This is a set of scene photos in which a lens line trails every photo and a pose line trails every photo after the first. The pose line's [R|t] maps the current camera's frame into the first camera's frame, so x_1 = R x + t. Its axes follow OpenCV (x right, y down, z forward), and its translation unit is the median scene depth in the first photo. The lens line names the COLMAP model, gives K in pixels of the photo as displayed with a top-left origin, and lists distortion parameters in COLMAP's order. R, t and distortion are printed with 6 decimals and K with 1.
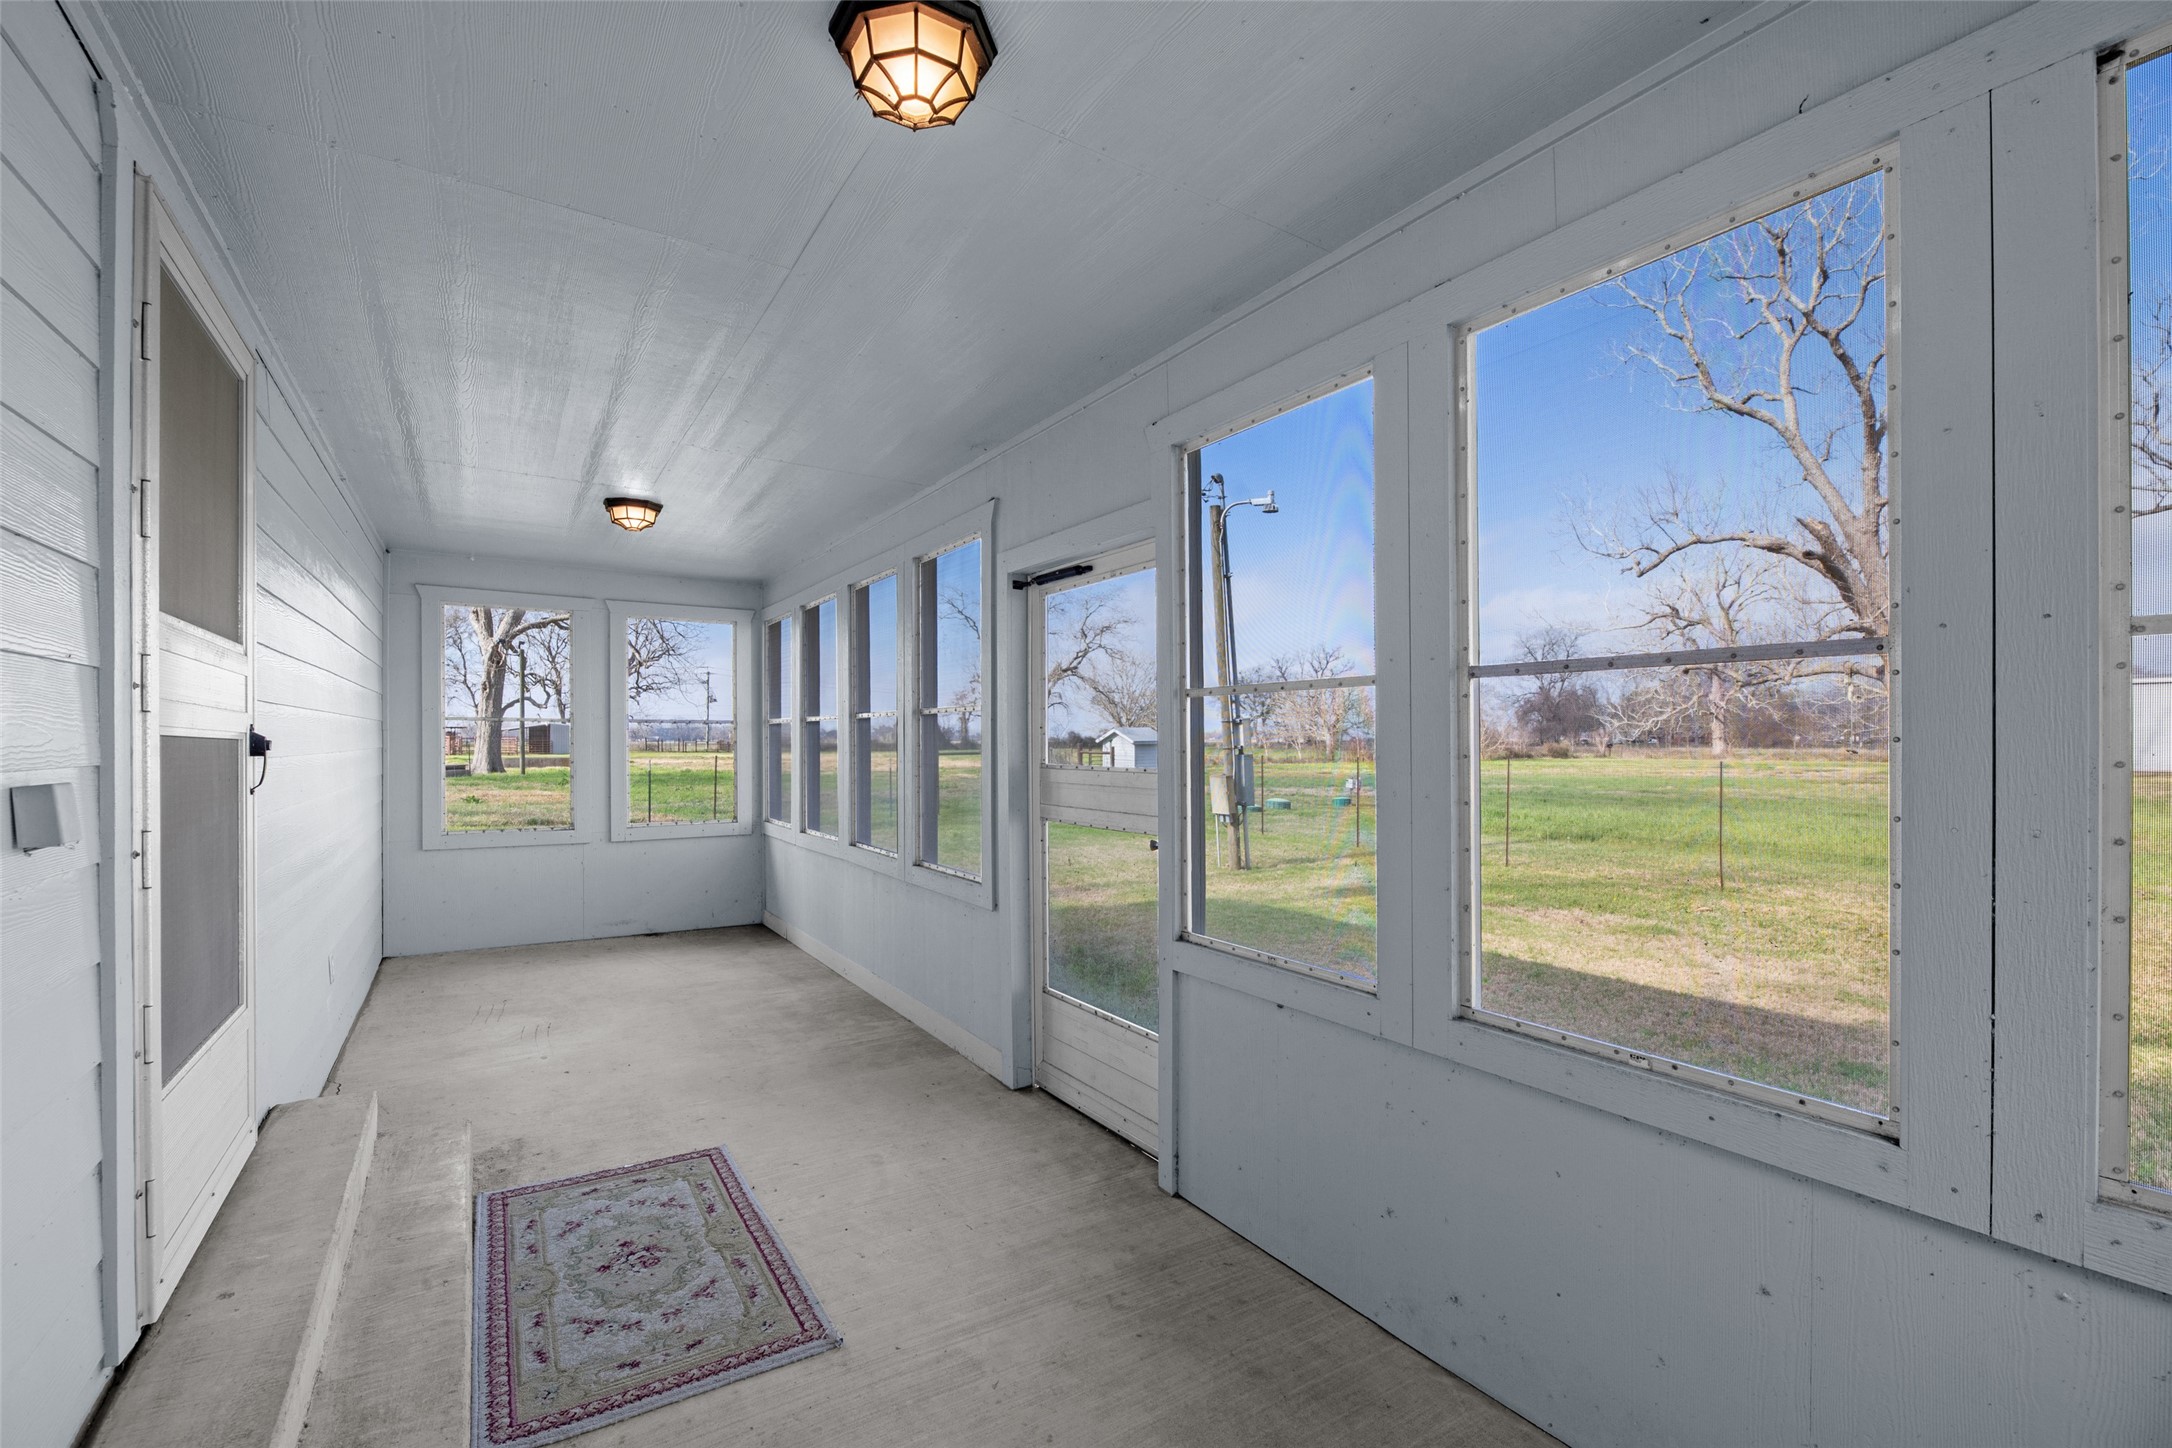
lens RADIAL K [[902.9, 0, 1076.4], [0, 902.9, 743.2], [0, 0, 1]] dist [-0.000110, -0.001136]
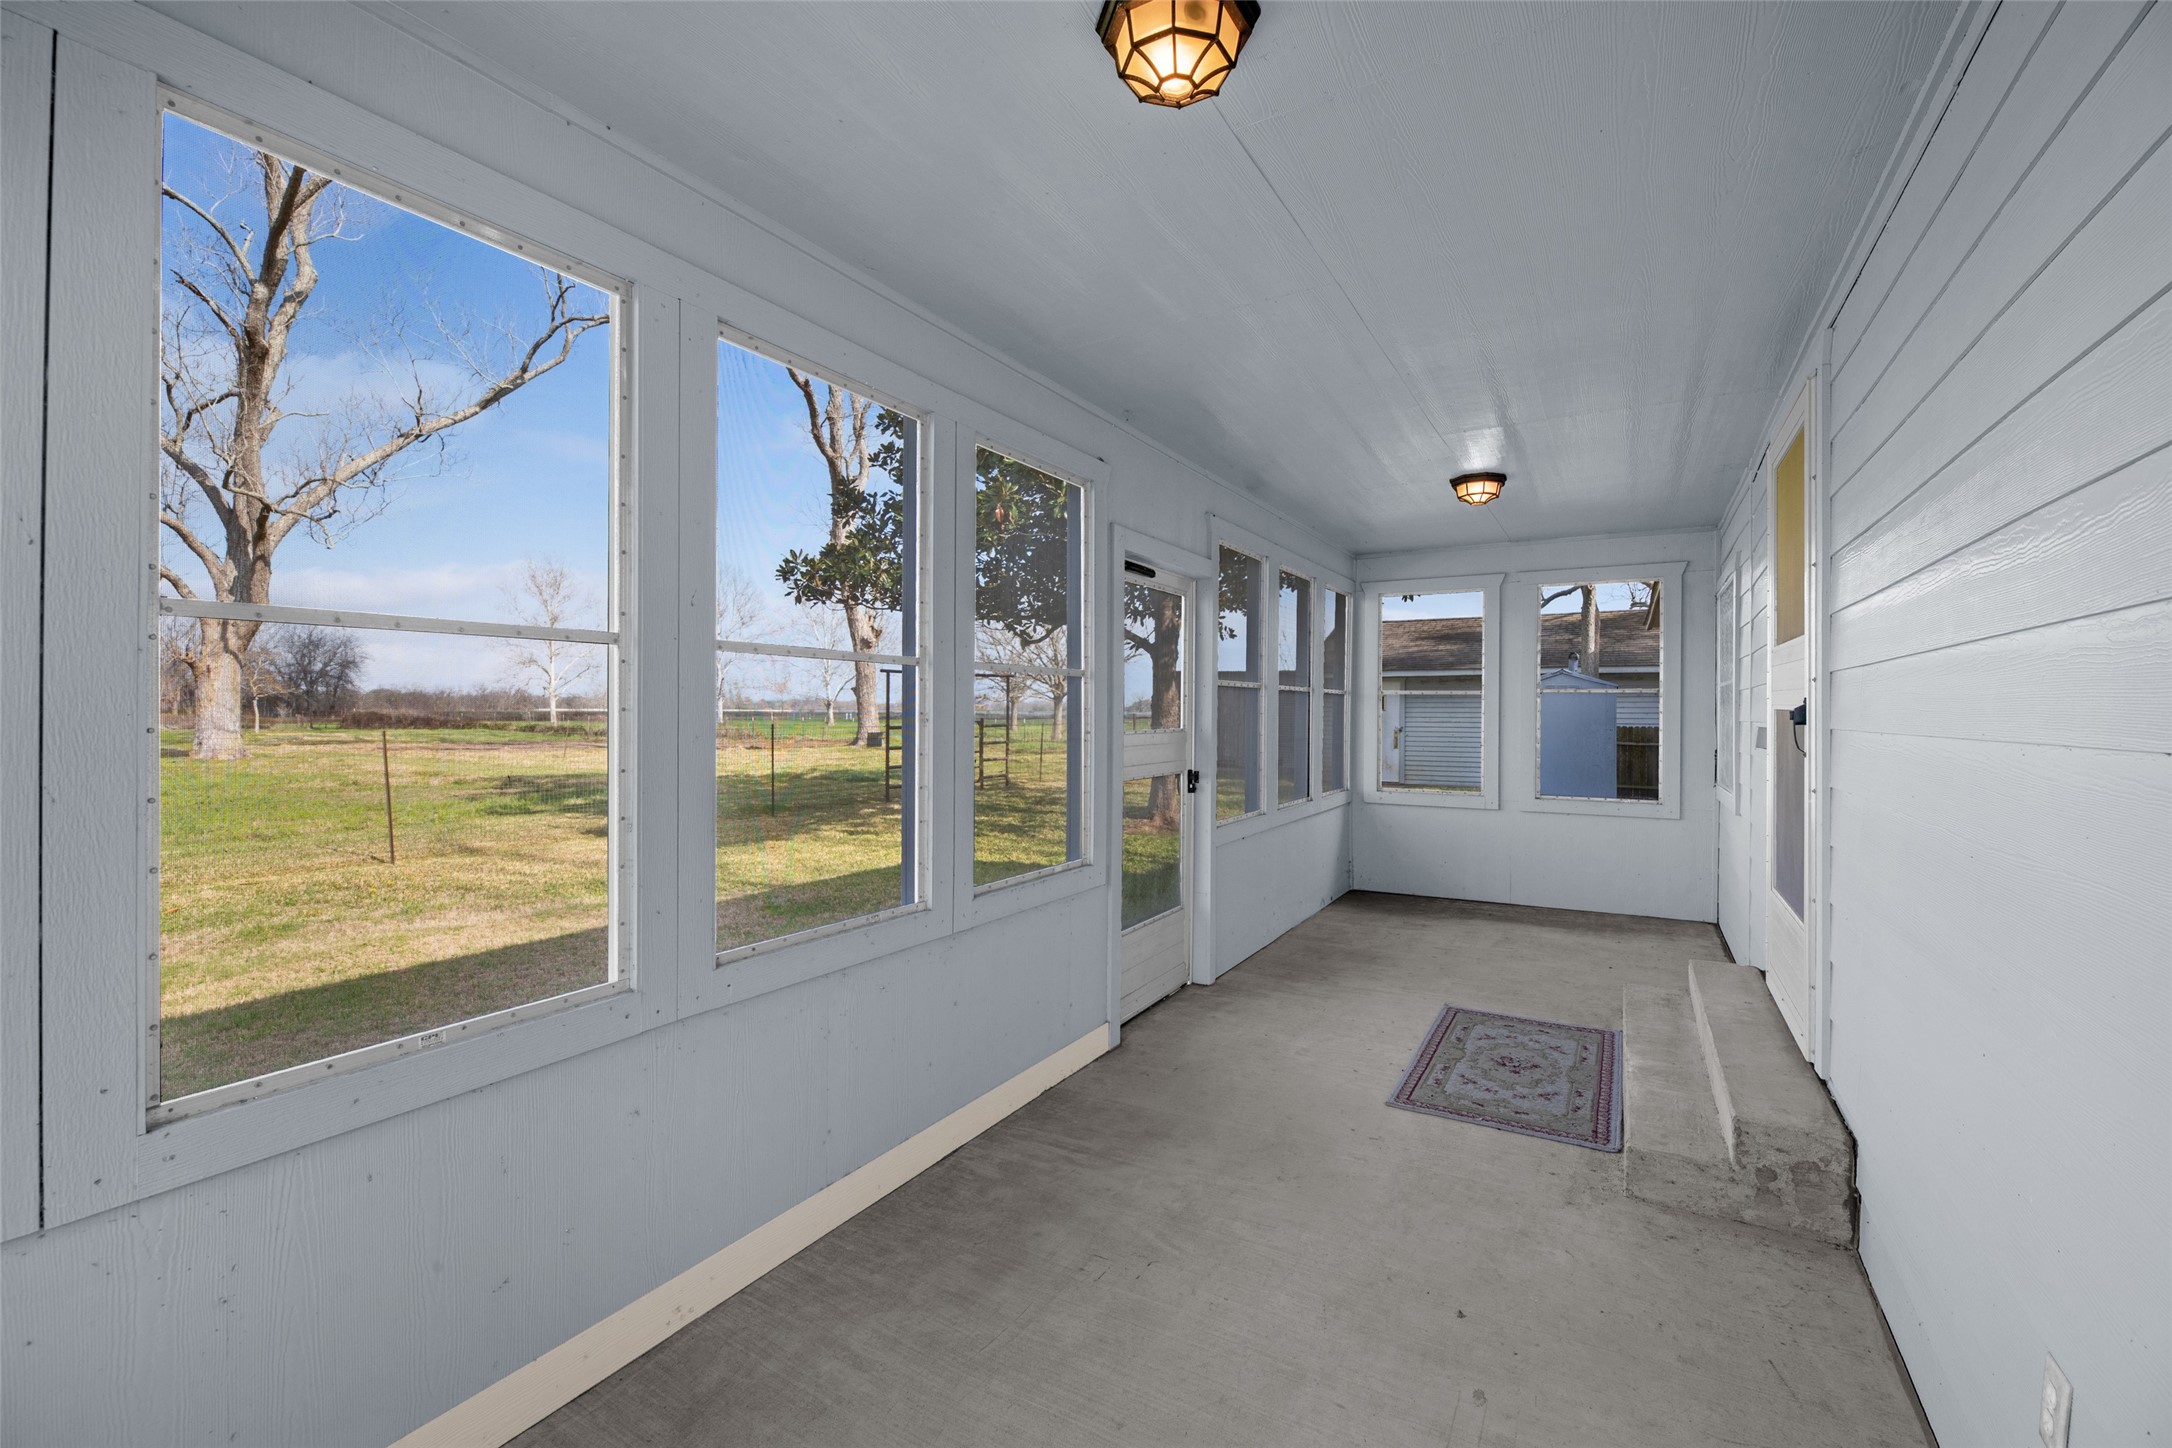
lens RADIAL K [[902.9, 0, 1078.8], [0, 902.9, 709.2], [0, 0, 1]] dist [-0.000110, -0.001136]
pose [[-0.431449, 0.001170, 0.902136, -1.403819], [0.000460, 0.999999, -0.001077, -0.002065], [-0.902137, -0.000050, -0.431450, 2.116419]]
